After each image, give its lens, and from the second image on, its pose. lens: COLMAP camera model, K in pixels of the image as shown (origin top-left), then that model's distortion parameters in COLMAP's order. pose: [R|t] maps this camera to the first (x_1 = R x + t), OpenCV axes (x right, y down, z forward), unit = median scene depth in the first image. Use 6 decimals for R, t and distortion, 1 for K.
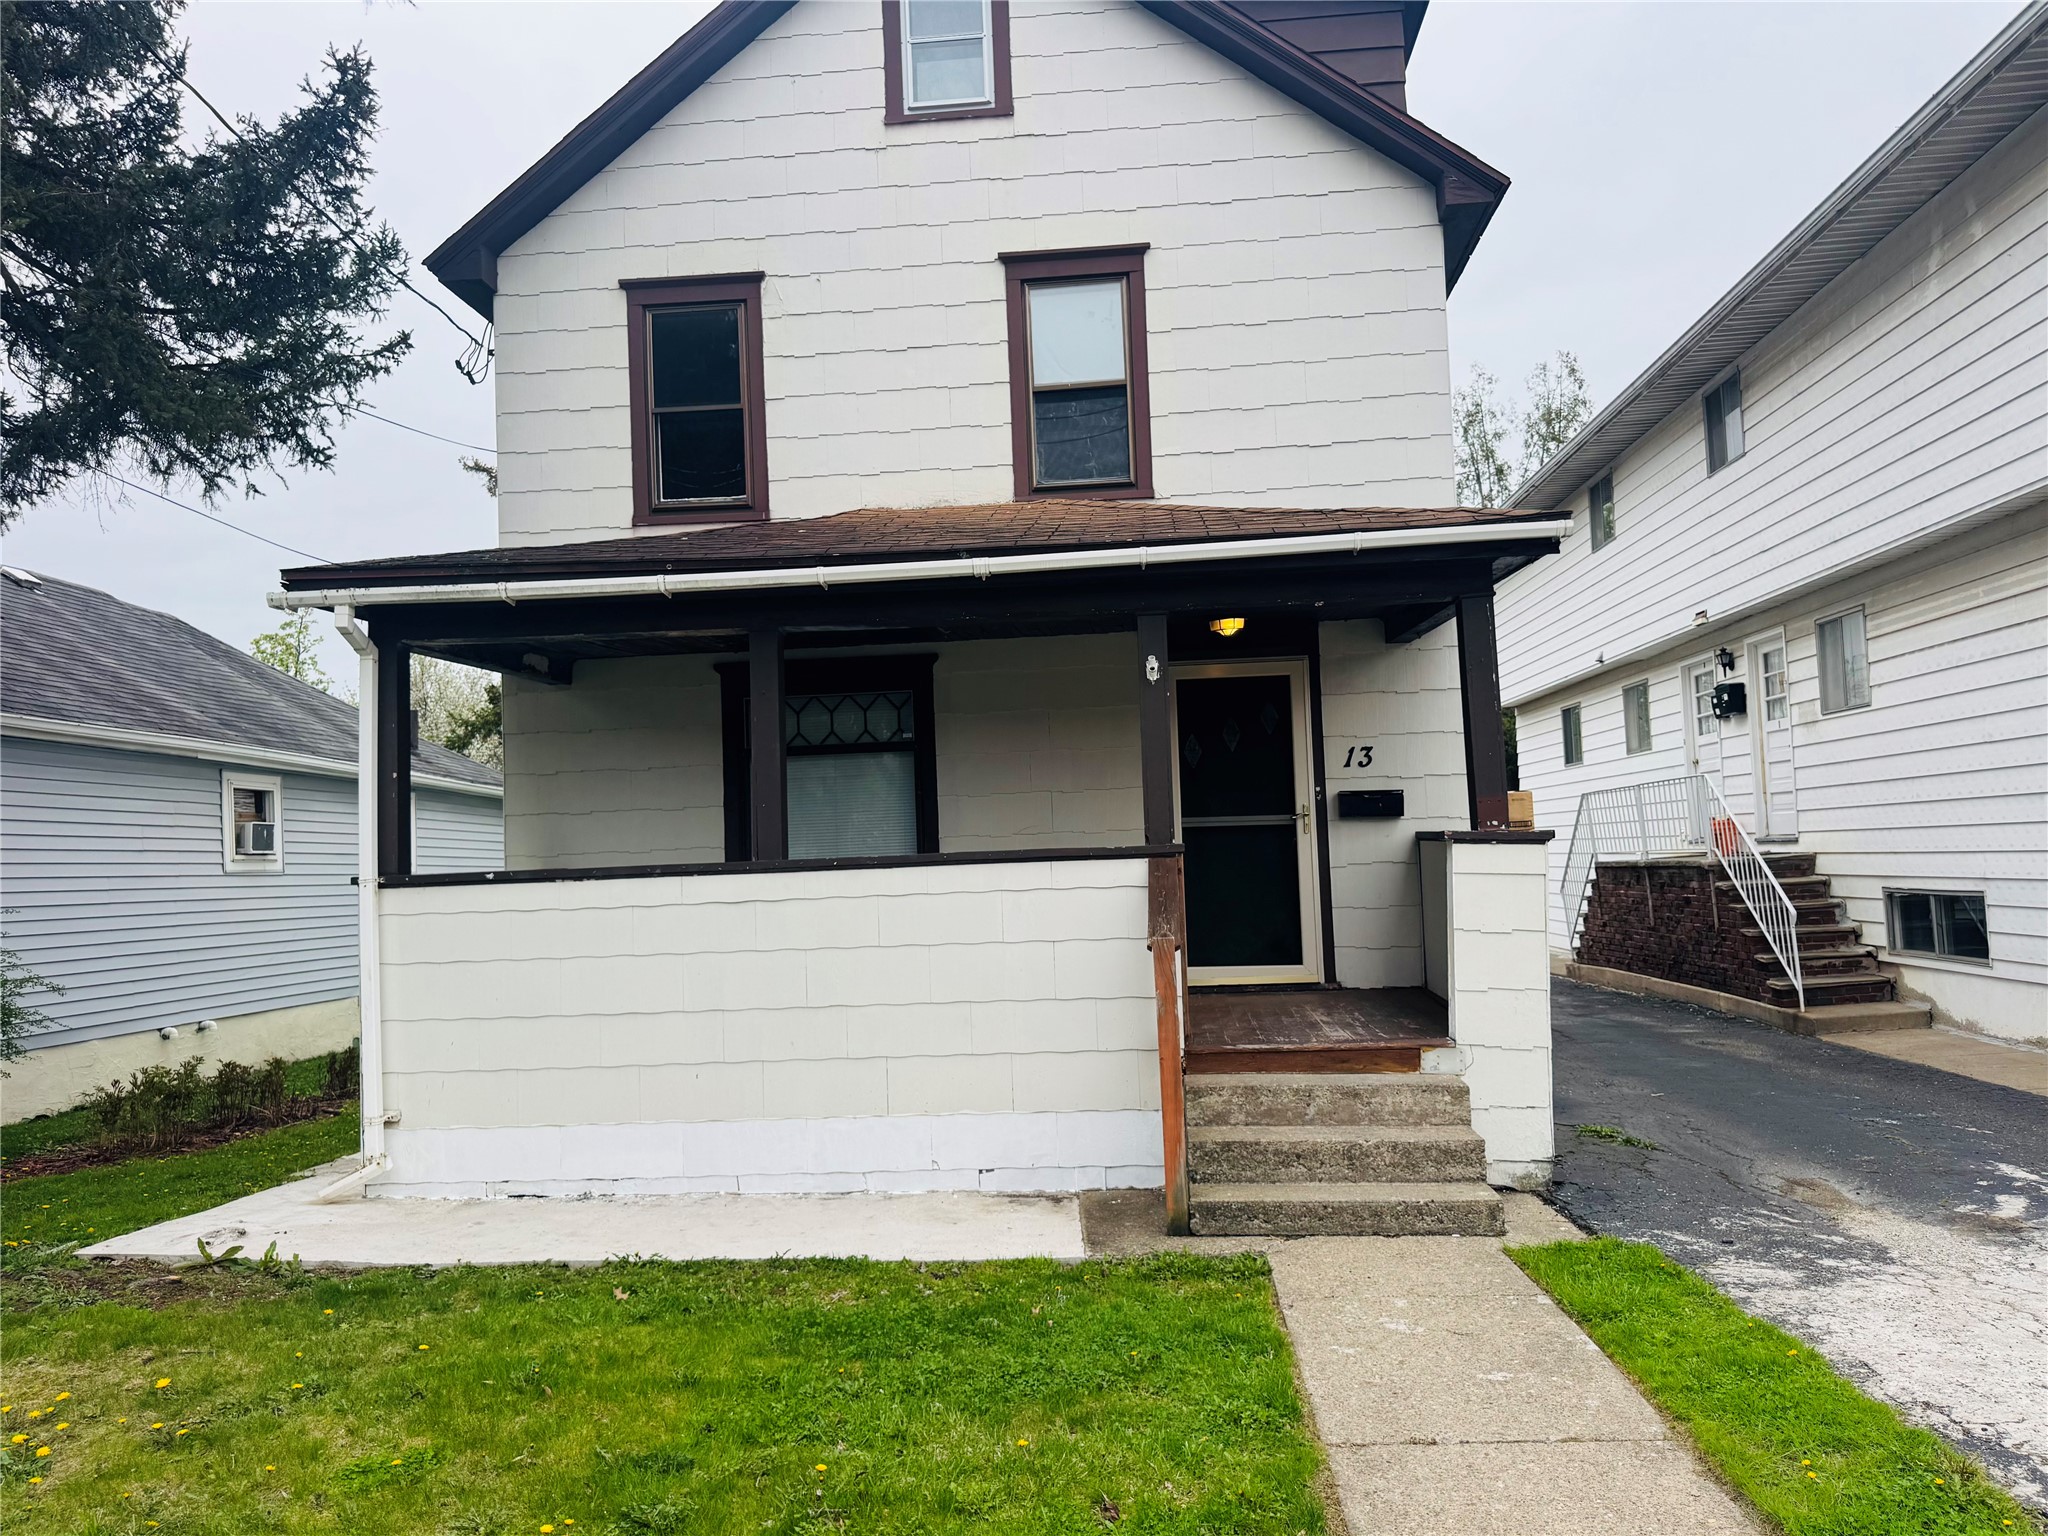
lens RADIAL K [[1438.0, 0, 1035.3], [0, 1438.0, 771.1], [0, 0, 1]] dist [0.074162, -0.093811]
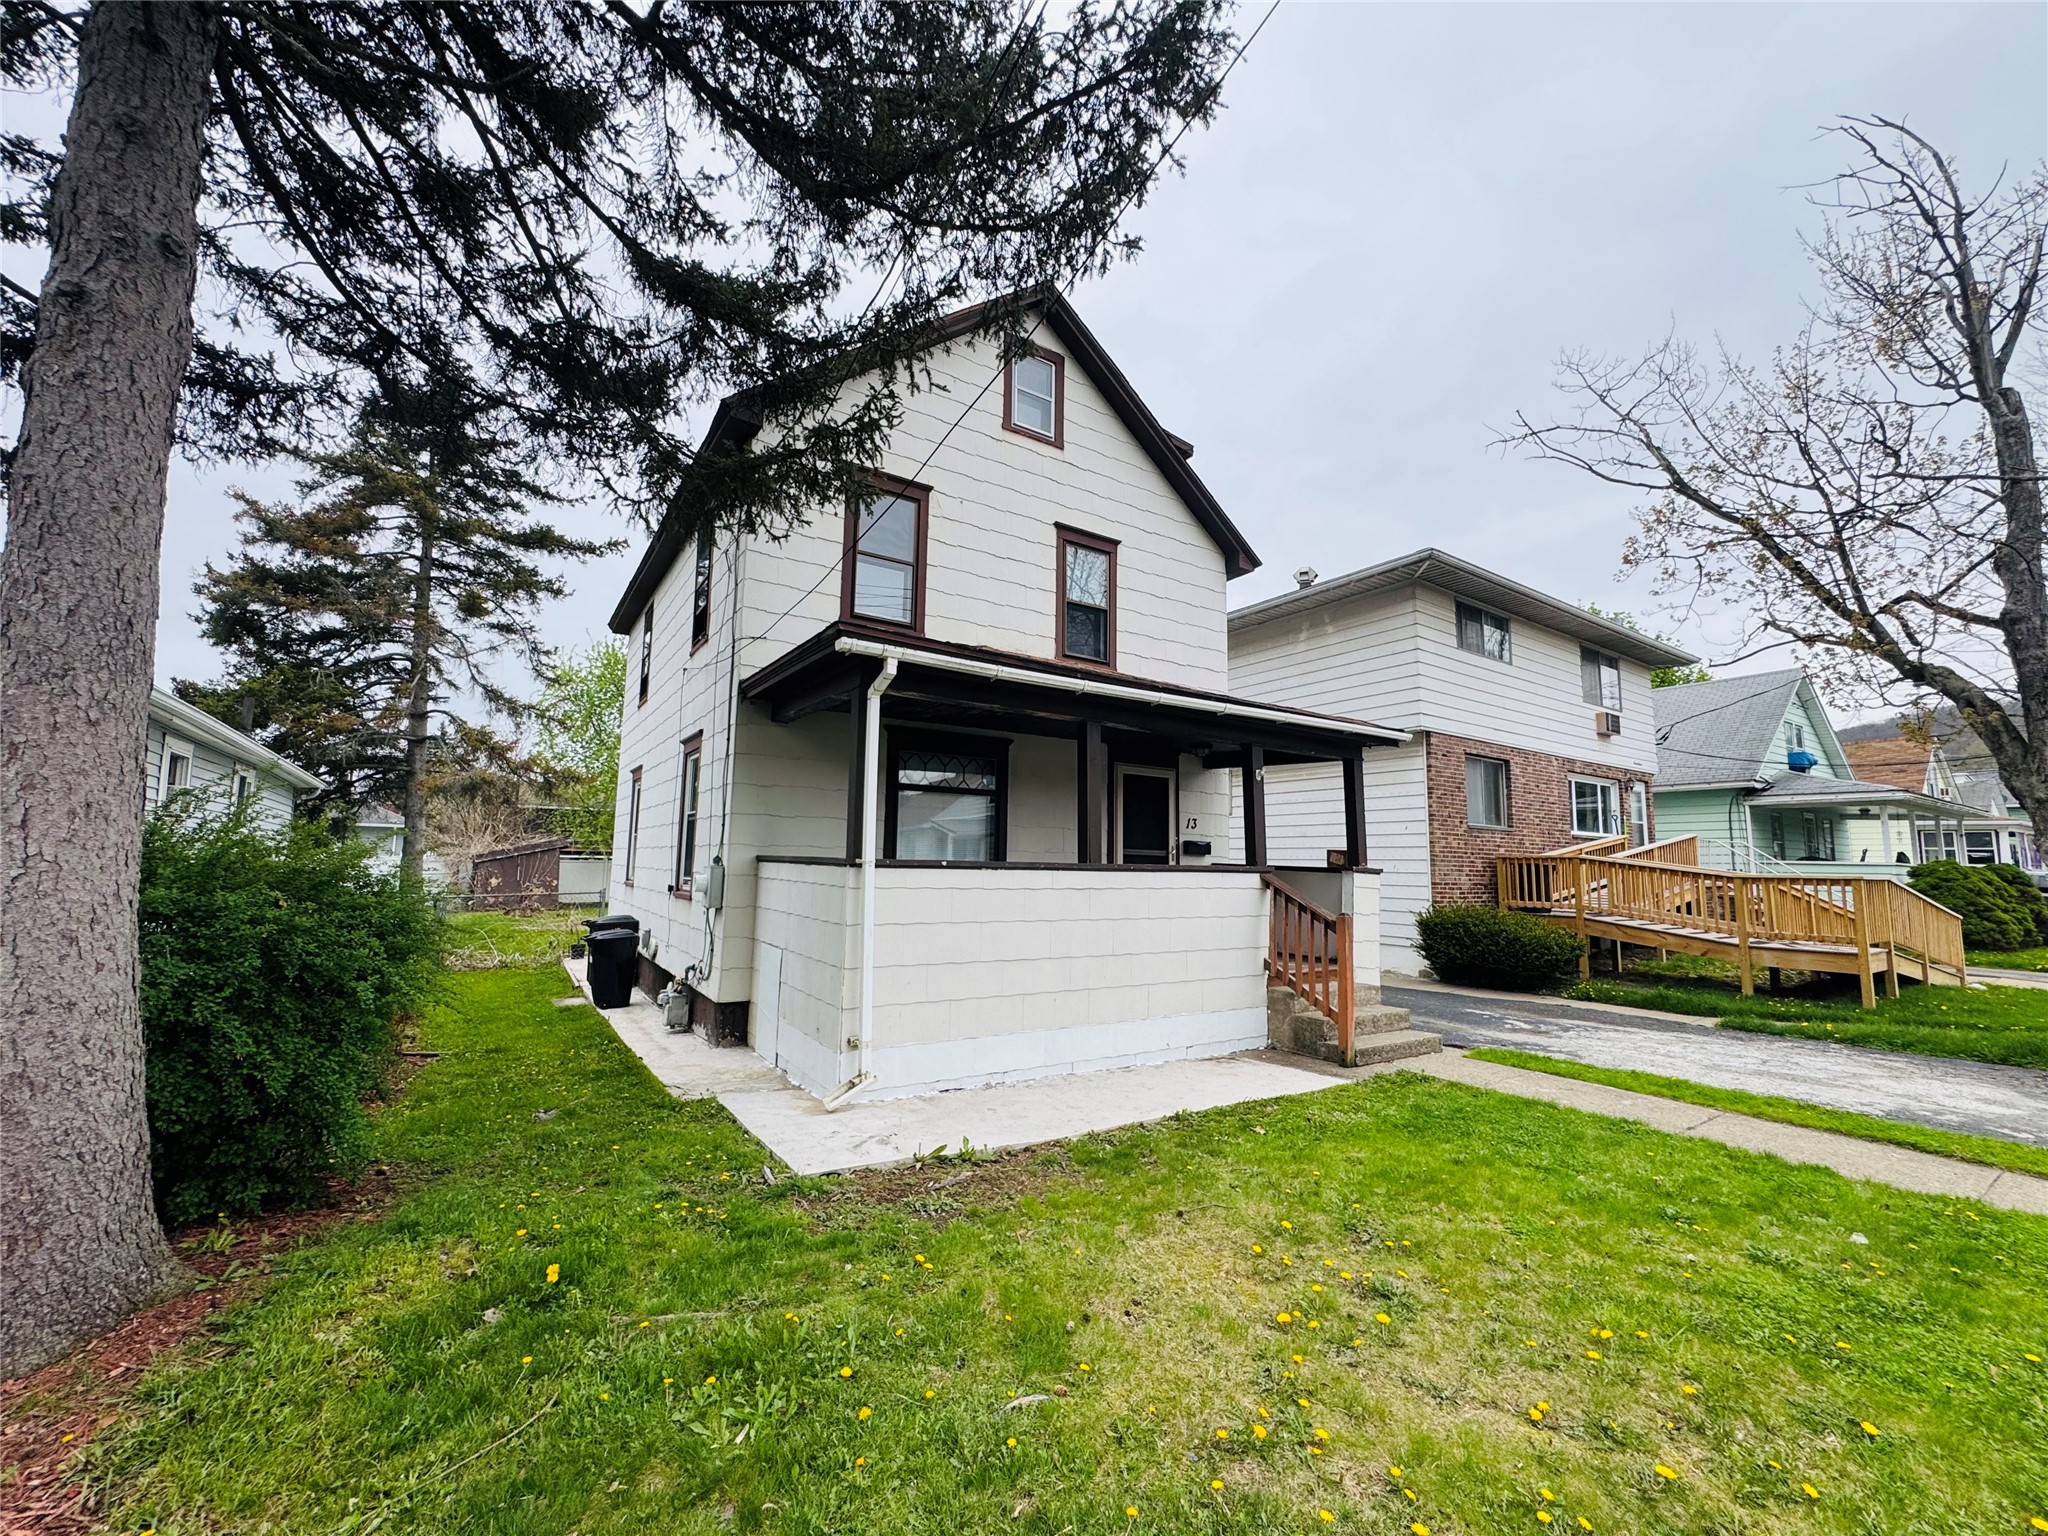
lens RADIAL K [[815.8, 0, 1026.7], [0, 815.8, 768.0], [0, 0, 1]] dist [-0.000492, -0.000005]
pose [[0.789117, 0.122818, 0.601839, -0.633685], [-0.085424, 0.992228, -0.090480, 0.035075], [-0.608274, 0.019987, 0.793476, 0.246242]]
